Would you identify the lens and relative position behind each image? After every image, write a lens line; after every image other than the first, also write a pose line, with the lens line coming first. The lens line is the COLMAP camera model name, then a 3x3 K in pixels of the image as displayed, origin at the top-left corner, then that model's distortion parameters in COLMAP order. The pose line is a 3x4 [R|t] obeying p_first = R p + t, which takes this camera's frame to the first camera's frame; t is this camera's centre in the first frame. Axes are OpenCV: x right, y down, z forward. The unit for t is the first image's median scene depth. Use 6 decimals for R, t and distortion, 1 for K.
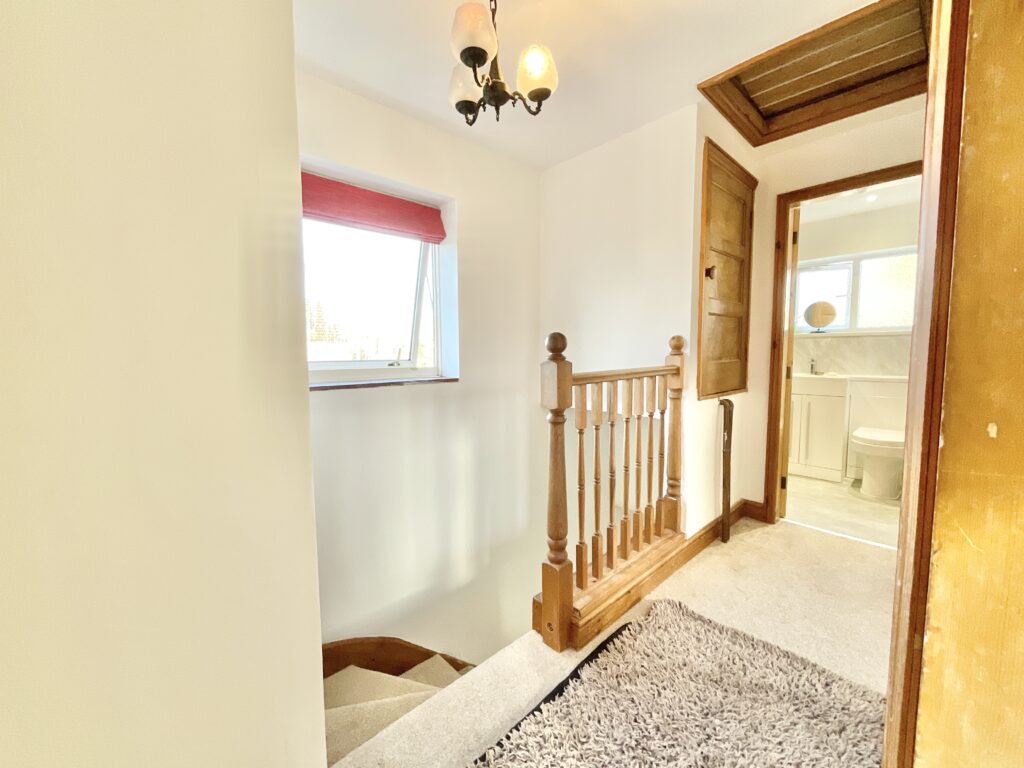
lens RADIAL K [[415.5, 0, 511.1], [0, 415.5, 385.8], [0, 0, 1]] dist [0.001463, -0.000325]
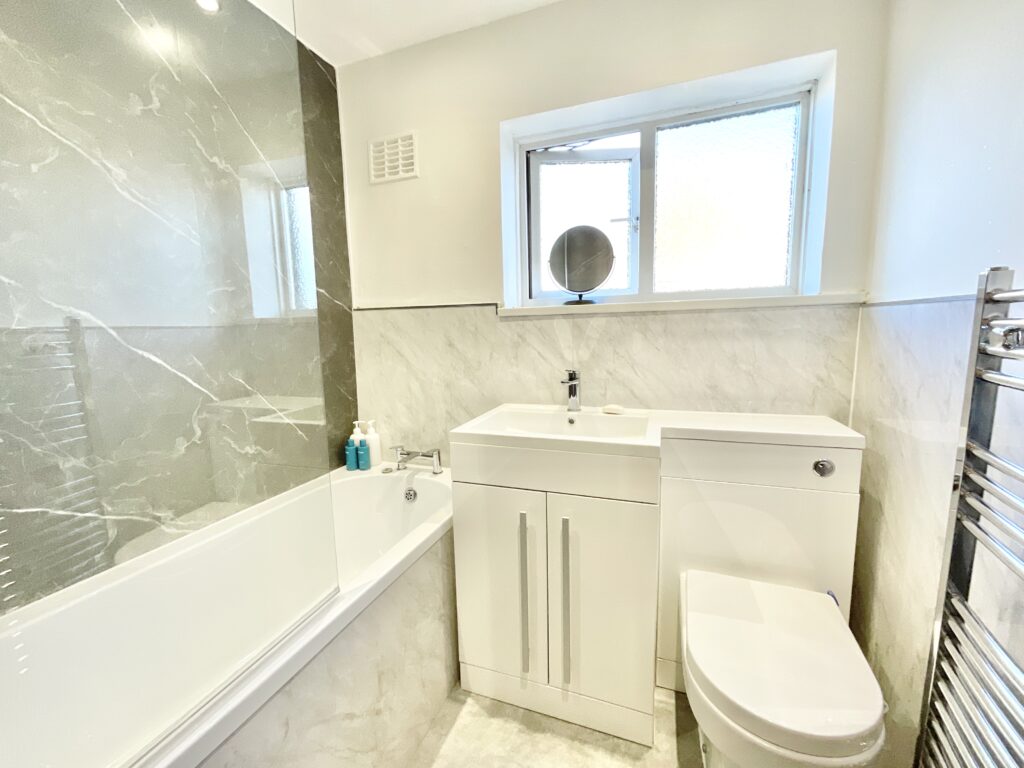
lens RADIAL K [[415.5, 0, 512.1], [0, 415.5, 383.0], [0, 0, 1]] dist [0.001463, -0.000325]
pose [[0.894100, -0.070216, 0.442329, 0.501760], [0.052471, 0.997255, 0.052245, -0.076183], [-0.444783, -0.023502, 0.895330, 0.674432]]
